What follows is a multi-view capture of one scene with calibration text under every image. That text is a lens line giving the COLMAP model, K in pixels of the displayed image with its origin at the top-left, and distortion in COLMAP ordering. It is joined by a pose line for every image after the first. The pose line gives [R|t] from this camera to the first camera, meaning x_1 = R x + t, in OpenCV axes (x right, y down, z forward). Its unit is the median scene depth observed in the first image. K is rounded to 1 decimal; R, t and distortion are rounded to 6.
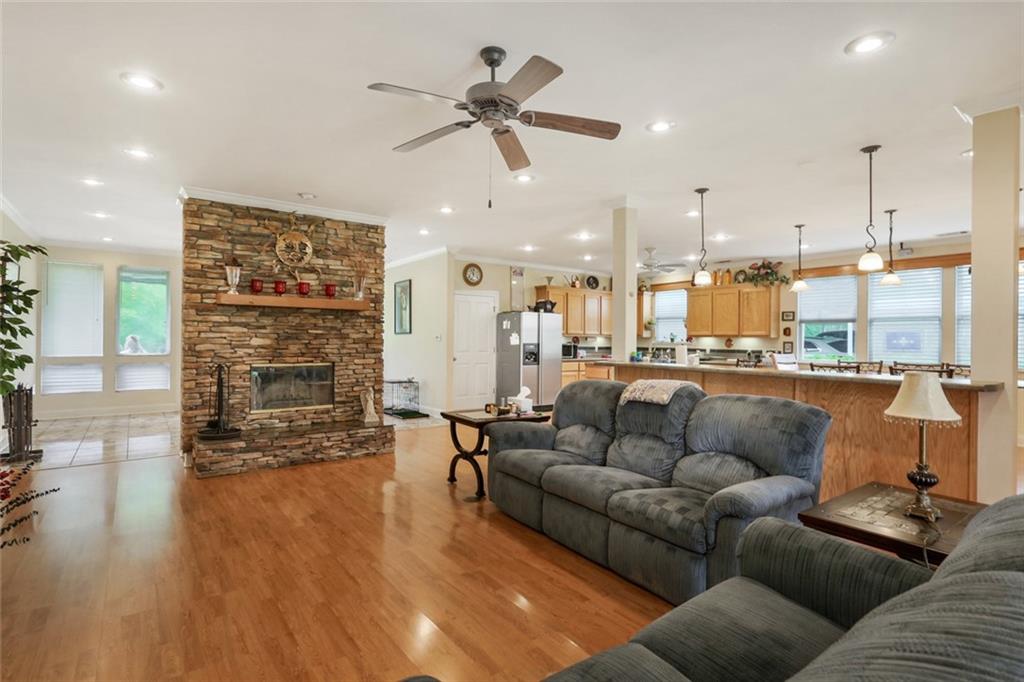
lens RADIAL K [[495.8, 0, 512.0], [0, 495.8, 341.0], [0, 0, 1]] dist [-0.001828, -0.000292]
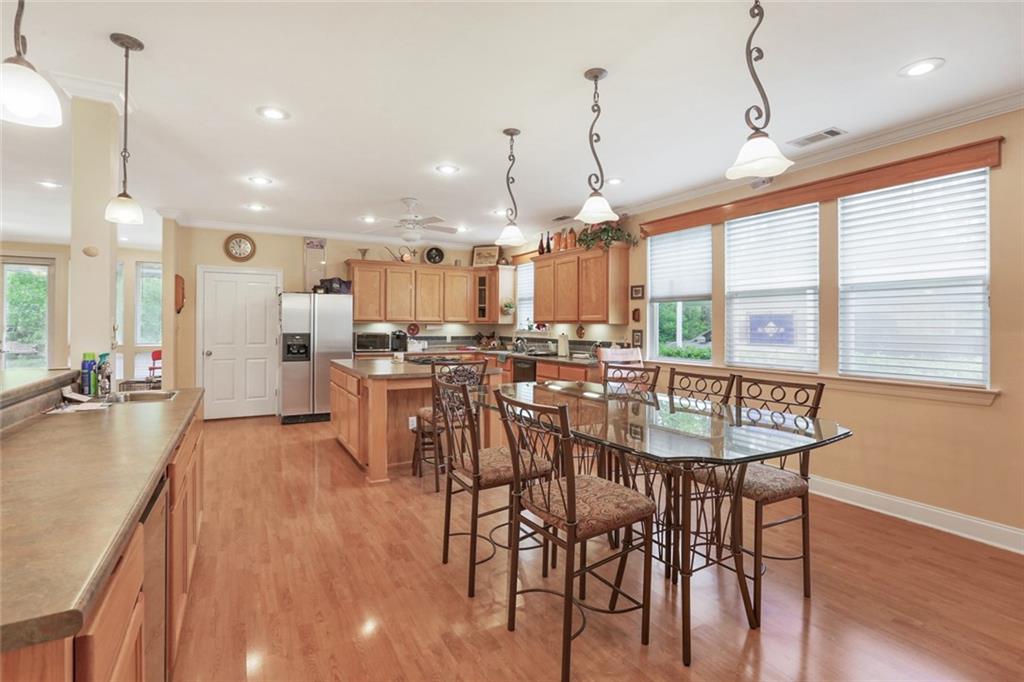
lens RADIAL K [[468.8, 0, 509.9], [0, 468.8, 327.9], [0, 0, 1]] dist [-0.067542, 0.000184]
pose [[0.990579, -0.004596, -0.136868, 0.467886], [0.004586, 0.999989, -0.000384, -0.001862], [0.136869, -0.000247, 0.990589, 0.339606]]
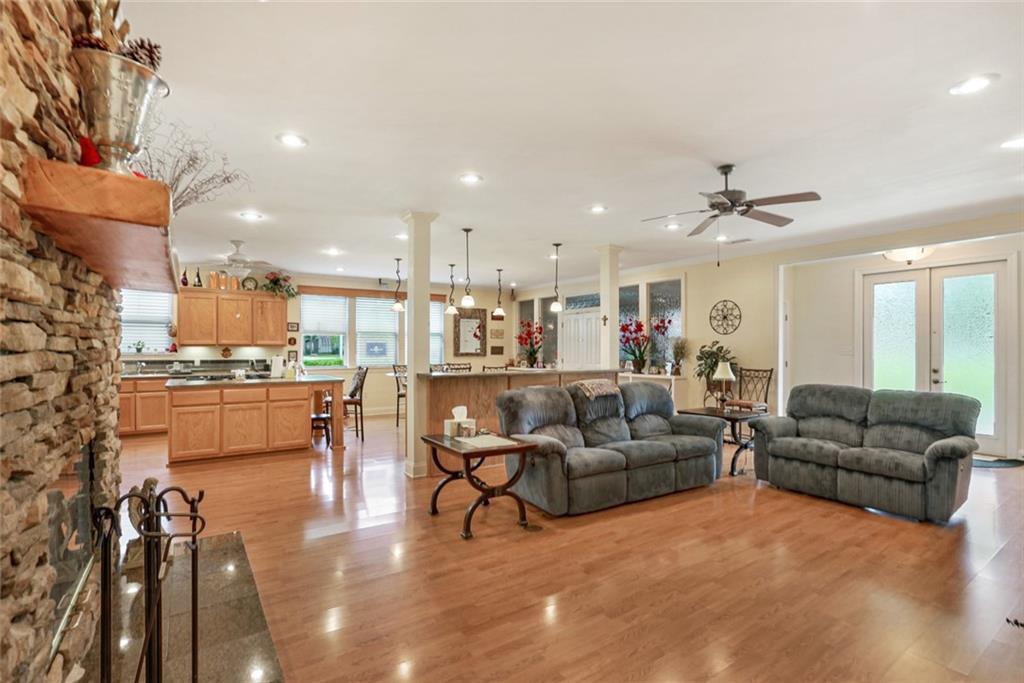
lens RADIAL K [[475.4, 0, 512.0], [0, 475.4, 341.5], [0, 0, 1]] dist [-0.000638, -0.000008]
pose [[0.058287, 0.003821, 0.998293, -0.447497], [0.005885, 0.999974, -0.004171, -0.011082], [-0.998283, 0.006118, 0.058263, 0.458215]]
